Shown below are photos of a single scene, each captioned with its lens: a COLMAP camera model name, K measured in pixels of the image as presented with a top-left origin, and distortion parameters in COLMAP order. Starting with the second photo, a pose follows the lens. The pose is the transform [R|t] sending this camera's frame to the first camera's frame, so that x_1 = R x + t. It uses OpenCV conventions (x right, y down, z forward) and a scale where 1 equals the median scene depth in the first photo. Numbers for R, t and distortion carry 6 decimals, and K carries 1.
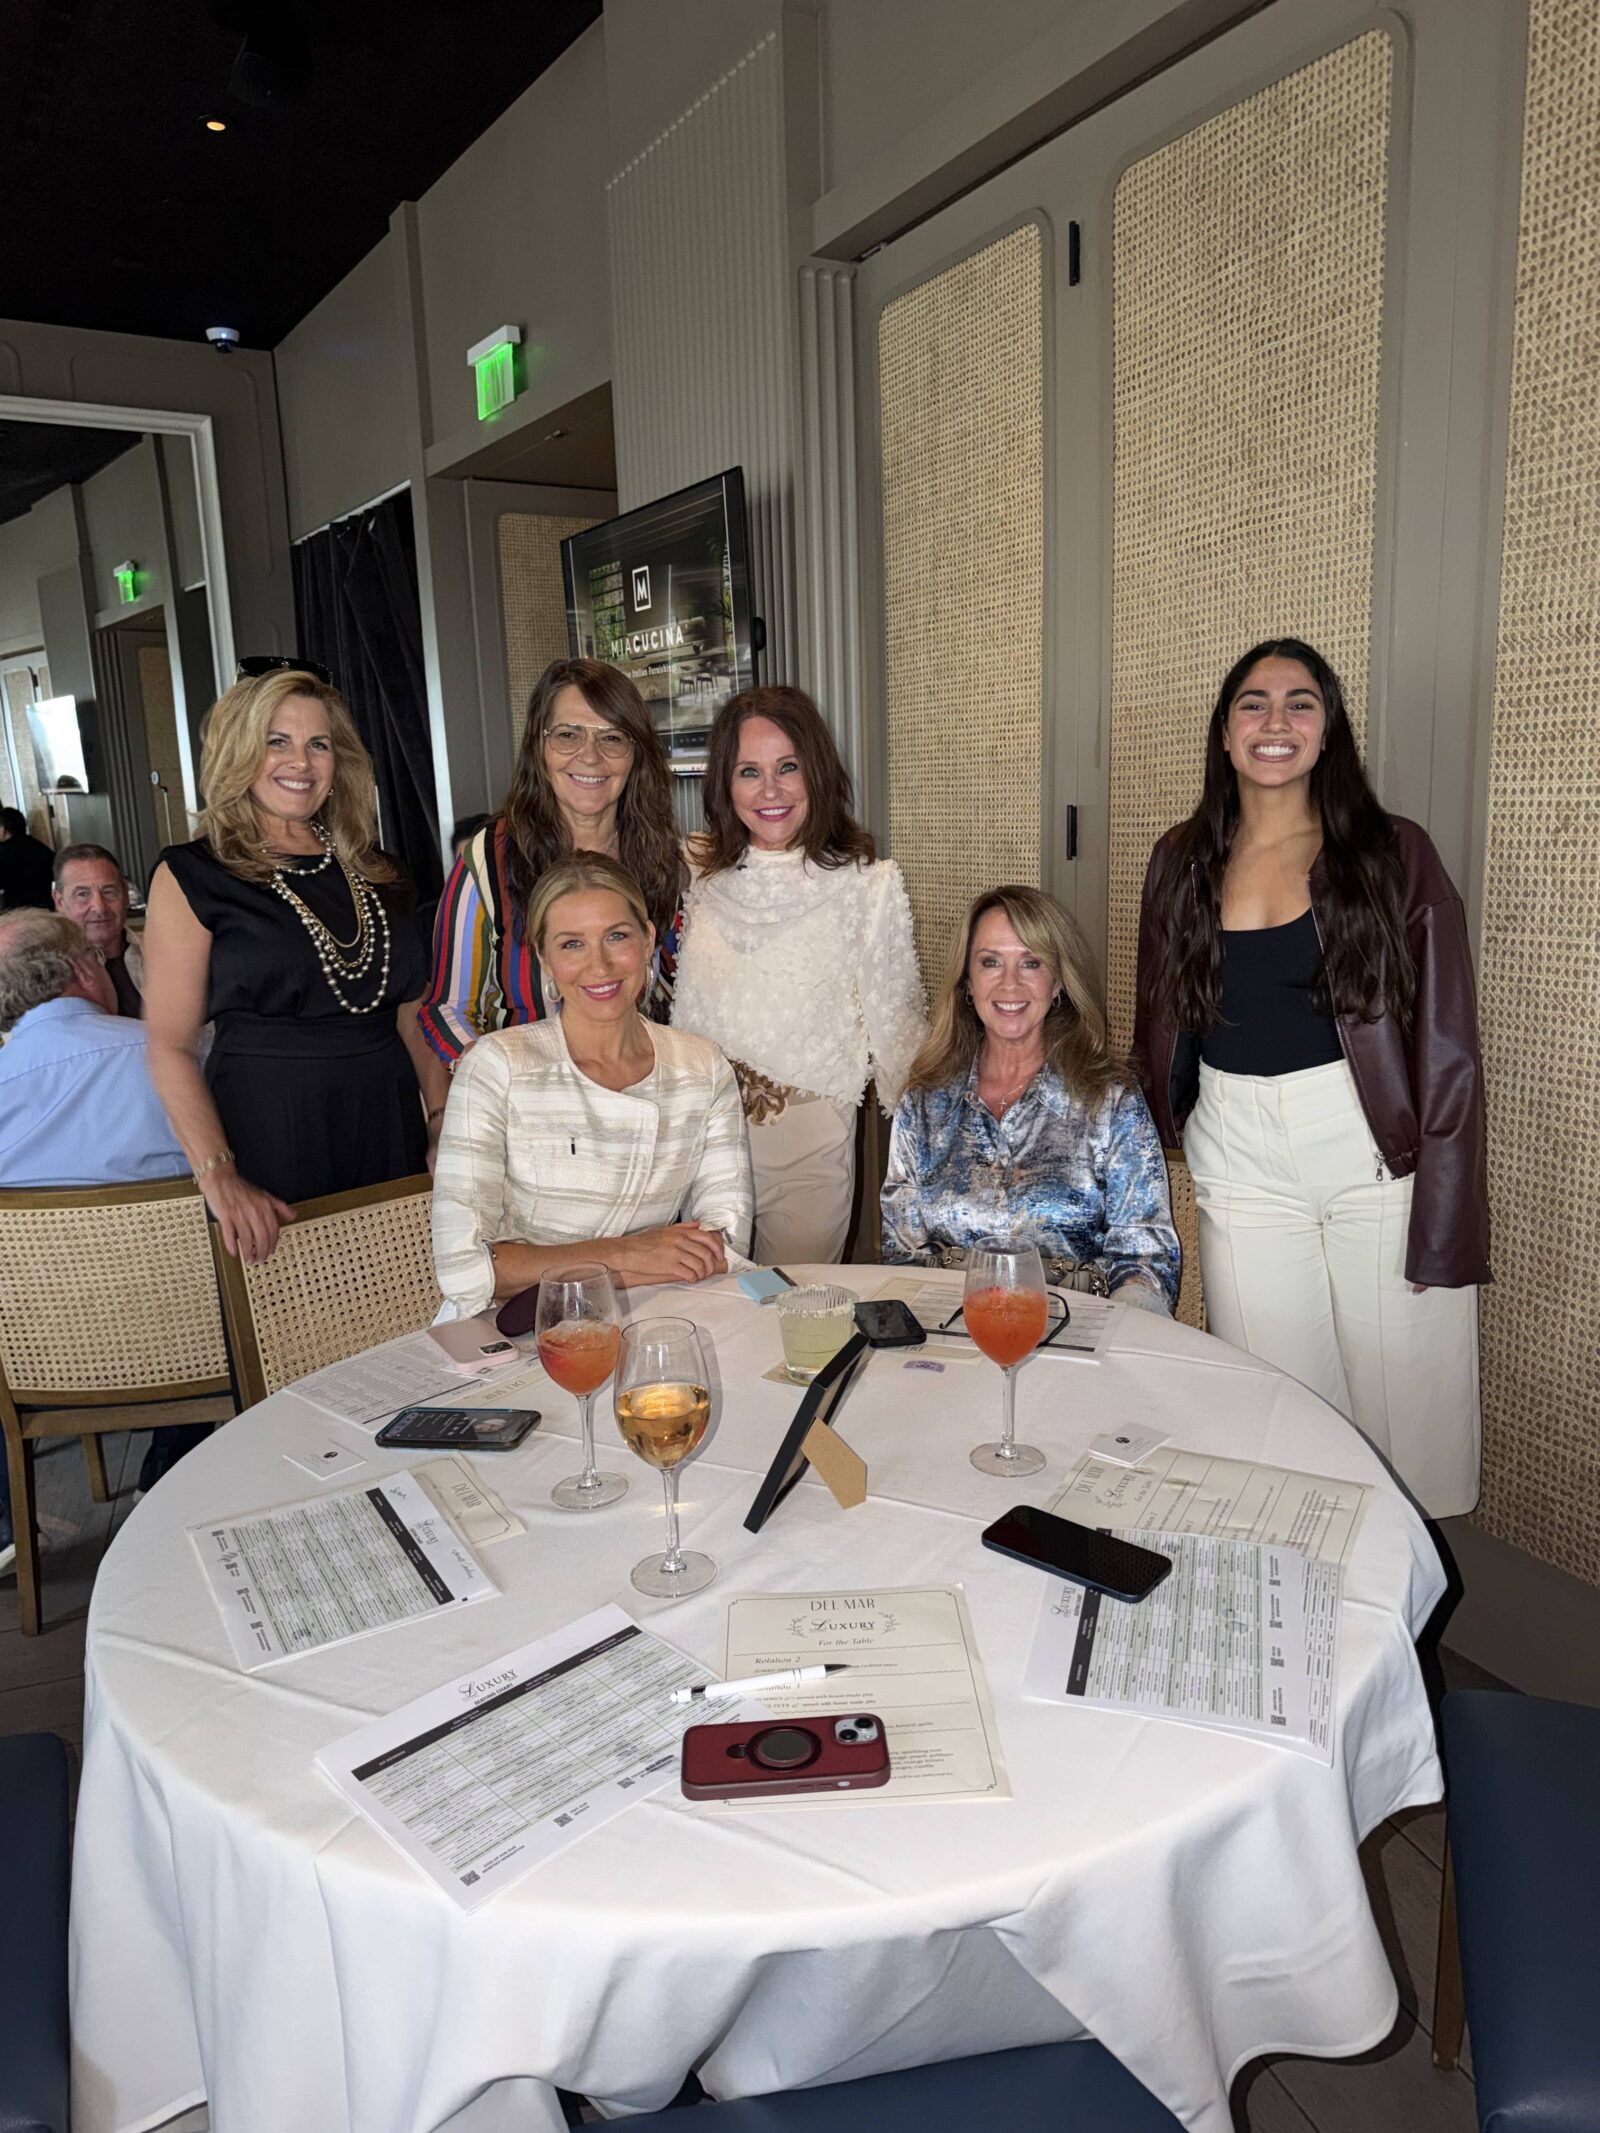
lens RADIAL K [[1537.5, 0, 802.3], [0, 1537.5, 1112.8], [0, 0, 1]] dist [0.055216, -0.072196]
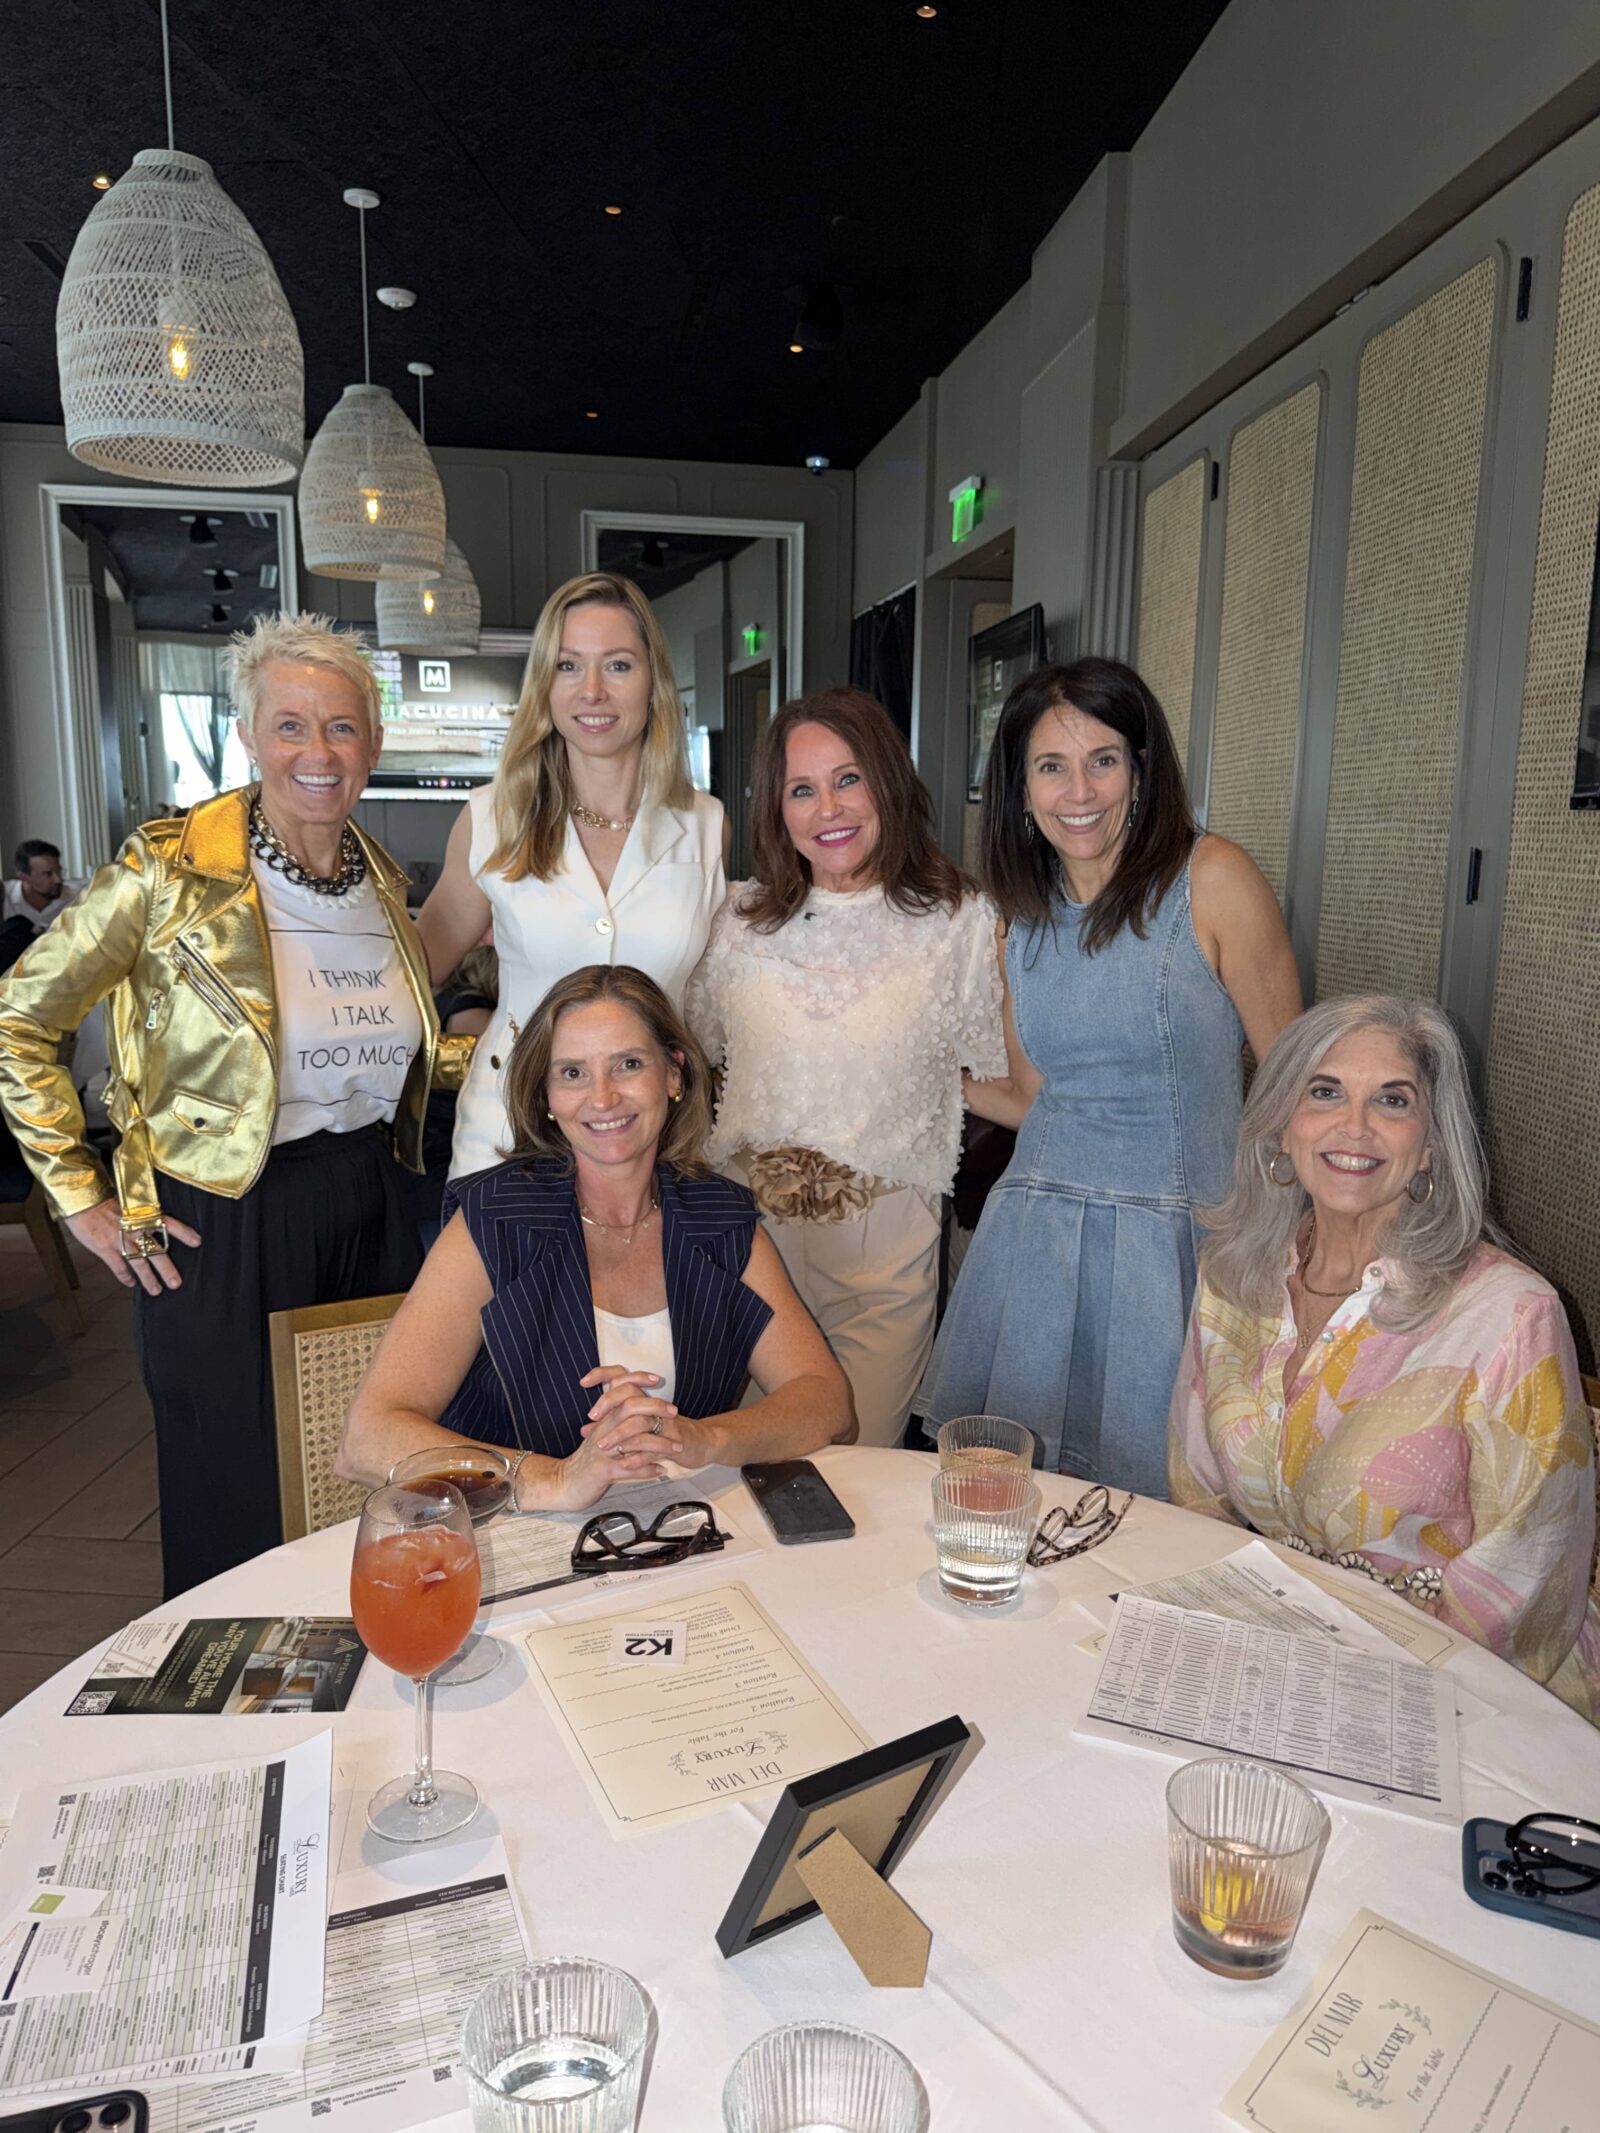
lens RADIAL K [[1537.5, 0, 802.3], [0, 1537.5, 1112.8], [0, 0, 1]] dist [0.055216, -0.072196]
pose [[0.922133, 0.108587, -0.371322, 0.204250], [-0.112711, 0.993571, 0.010650, 0.051029], [0.370091, 0.032031, 0.928443, -0.270652]]
